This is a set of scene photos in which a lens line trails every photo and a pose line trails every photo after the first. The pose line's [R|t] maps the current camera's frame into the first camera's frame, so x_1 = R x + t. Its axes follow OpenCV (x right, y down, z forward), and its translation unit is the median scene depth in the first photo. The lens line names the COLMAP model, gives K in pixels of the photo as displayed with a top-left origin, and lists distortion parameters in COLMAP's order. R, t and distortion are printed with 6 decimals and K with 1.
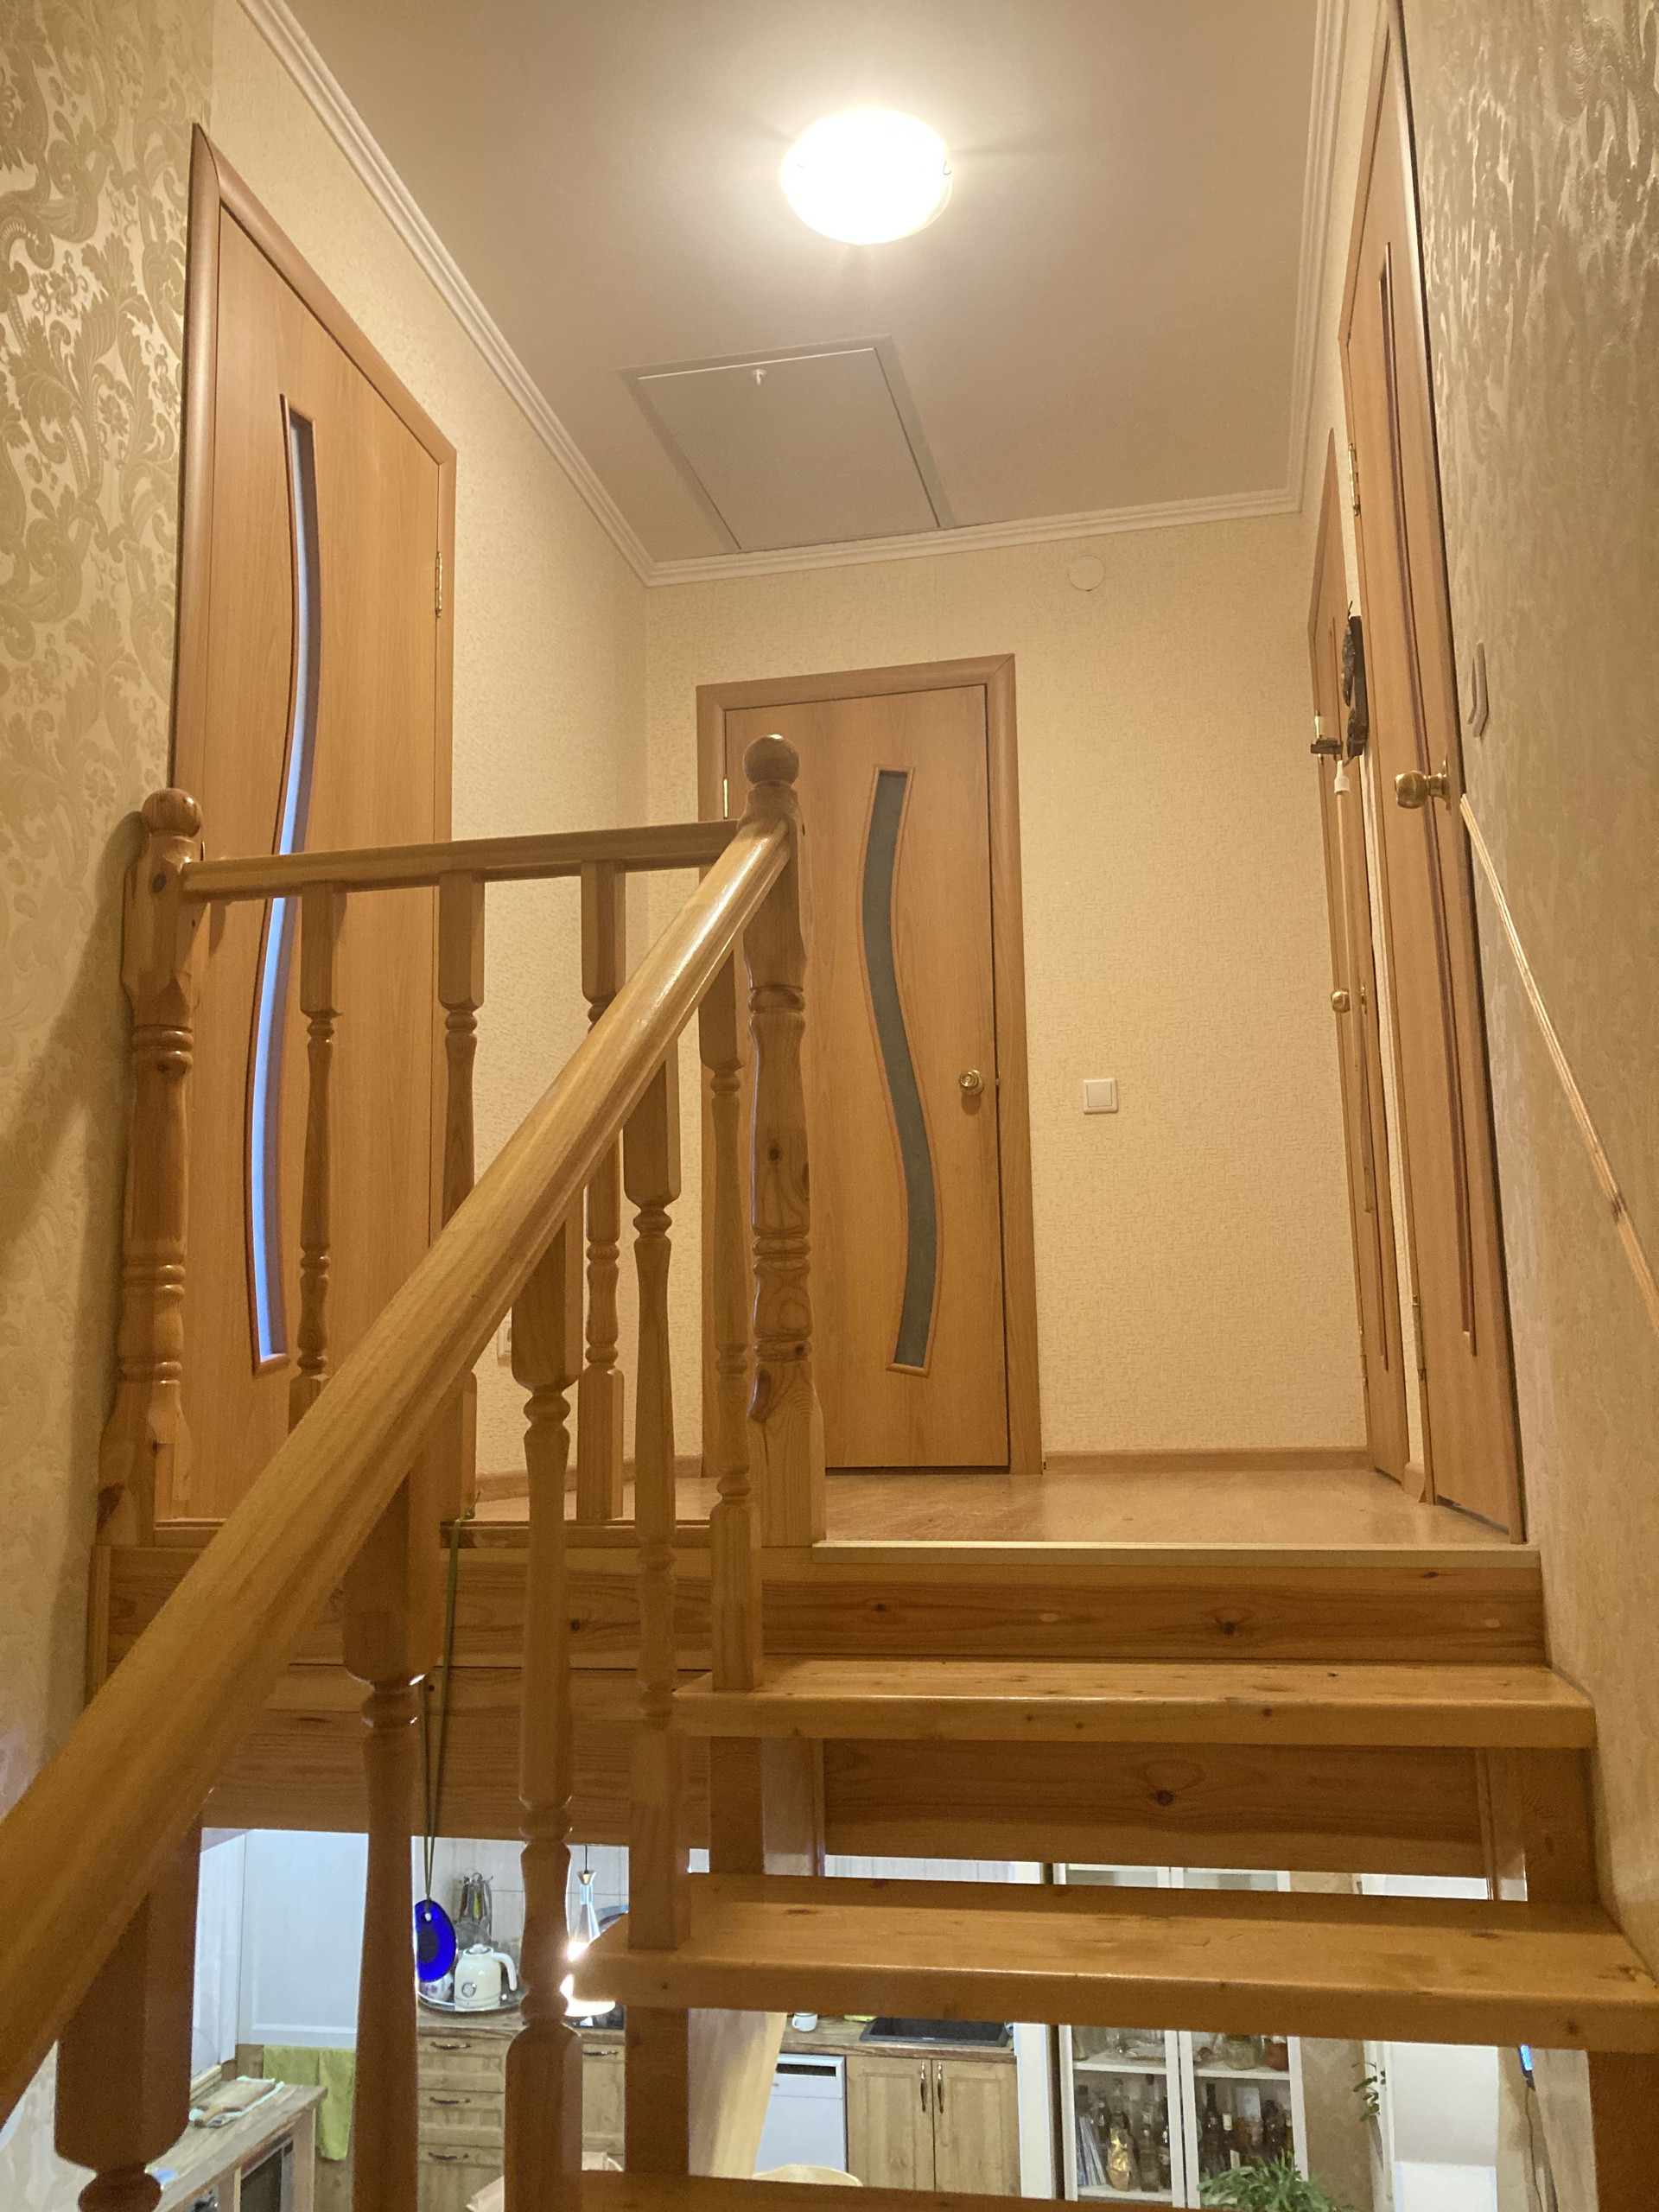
lens RADIAL K [[1809.8, 0, 840.2], [0, 1809.8, 1113.6], [0, 0, 1]] dist [0.033068, -0.029360]
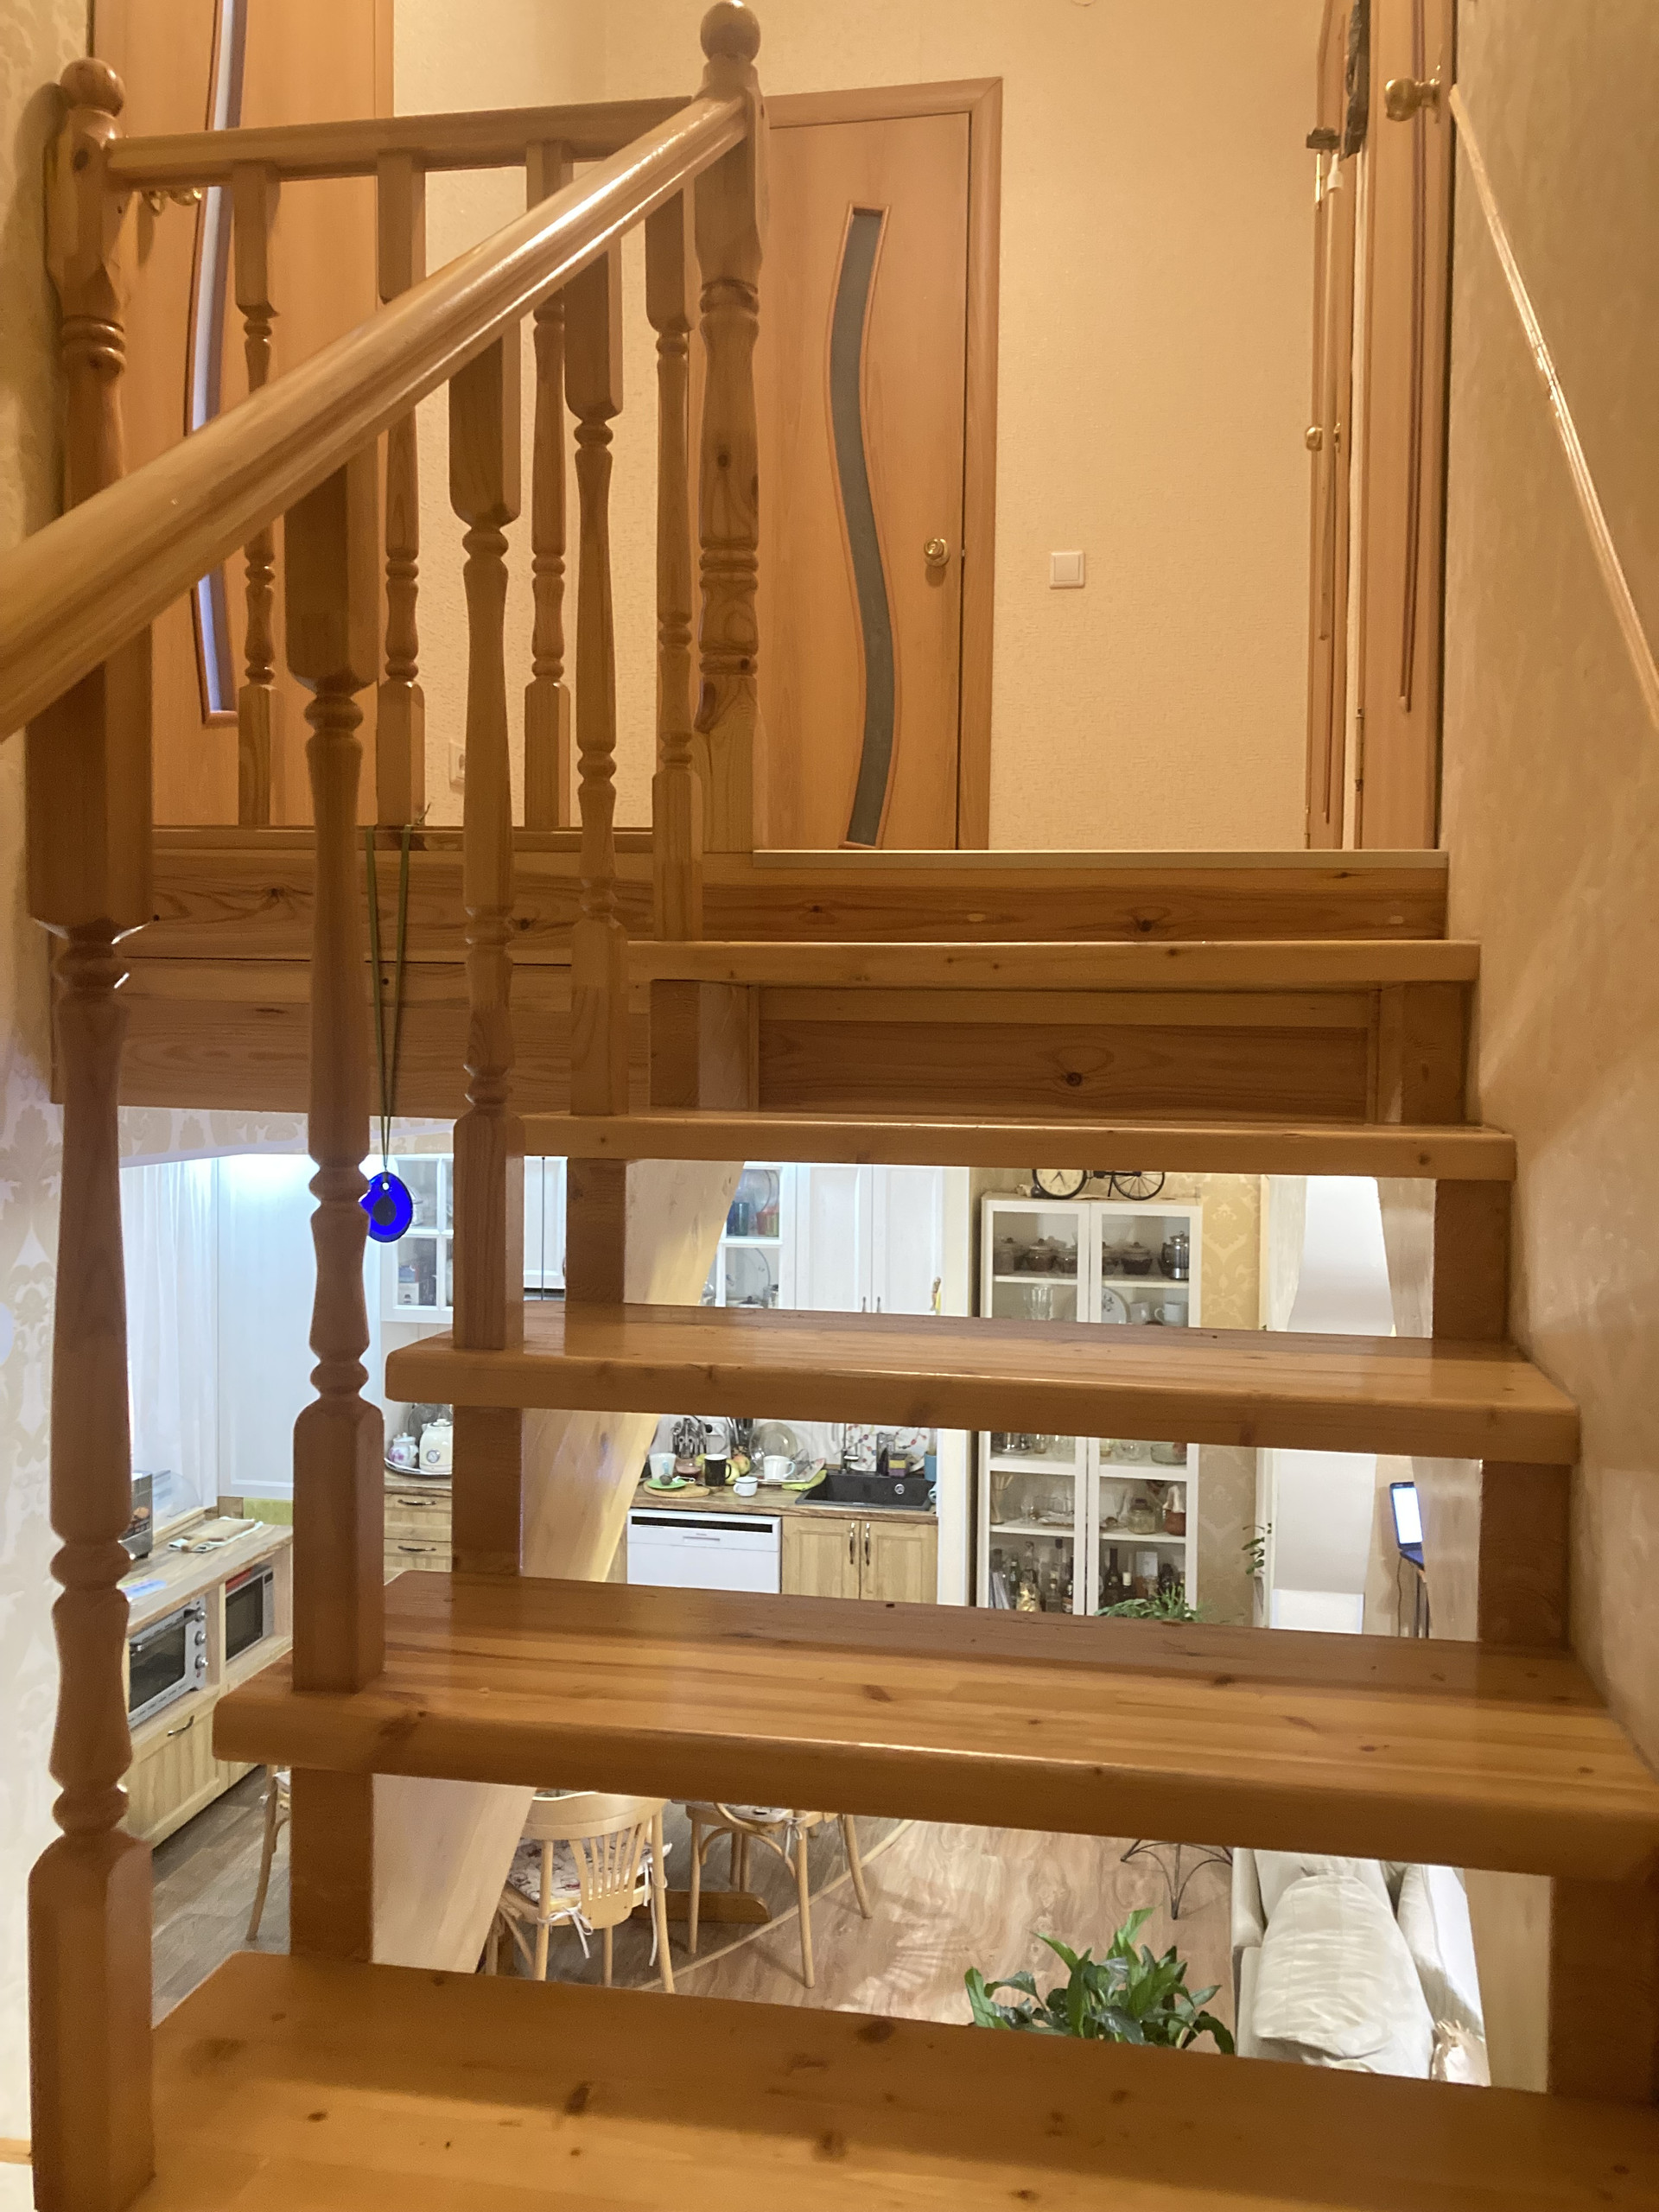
lens RADIAL K [[1809.8, 0, 838.2], [0, 1809.8, 1089.5], [0, 0, 1]] dist [0.033068, -0.029360]
pose [[0.999295, 0.030015, 0.022538, 0.012616], [-0.033886, 0.979667, 0.197746, 0.146898], [-0.016144, -0.198370, 0.979994, -0.035405]]
